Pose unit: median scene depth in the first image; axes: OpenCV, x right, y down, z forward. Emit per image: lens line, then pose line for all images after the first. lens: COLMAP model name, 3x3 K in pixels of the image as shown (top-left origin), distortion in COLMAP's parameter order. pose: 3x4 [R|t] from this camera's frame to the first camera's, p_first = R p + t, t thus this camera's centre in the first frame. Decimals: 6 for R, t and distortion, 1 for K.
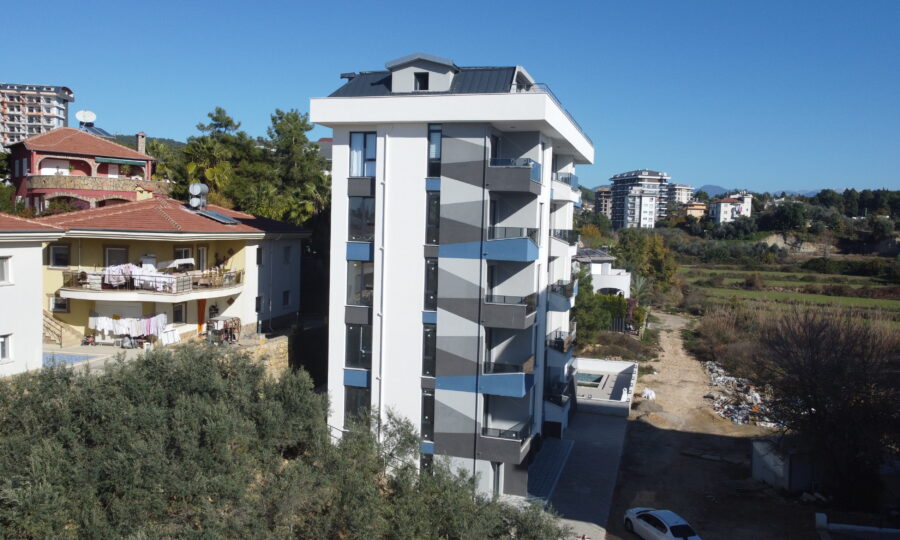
lens RADIAL K [[727.1, 0, 450.0], [0, 727.1, 268.8], [0, 0, 1]] dist [0.007373, -0.001067]
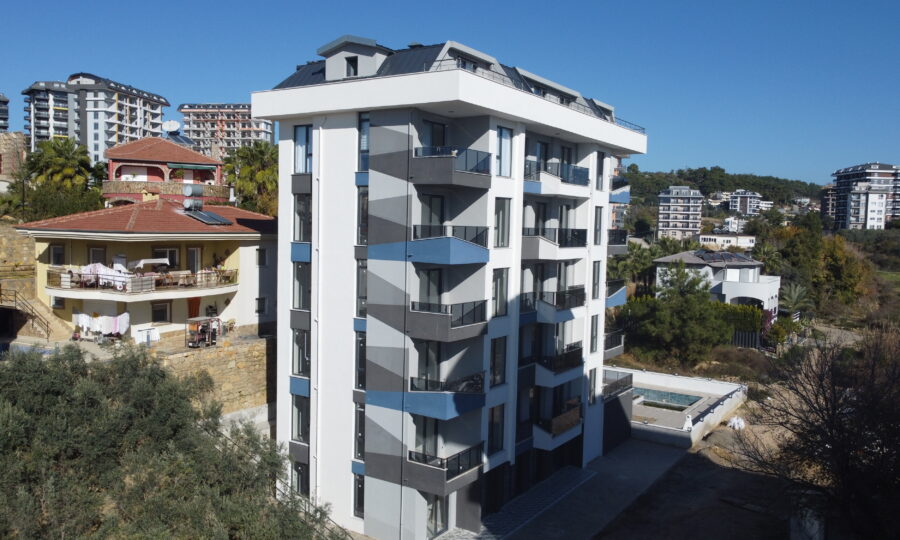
lens RADIAL K [[727.1, 0, 450.3], [0, 727.1, 272.2], [0, 0, 1]] dist [0.007373, -0.001067]
pose [[0.957911, 0.012585, -0.286790, 0.319508], [-0.012530, 0.999919, 0.002025, -0.002553], [0.286792, 0.001653, 0.957991, 0.149190]]
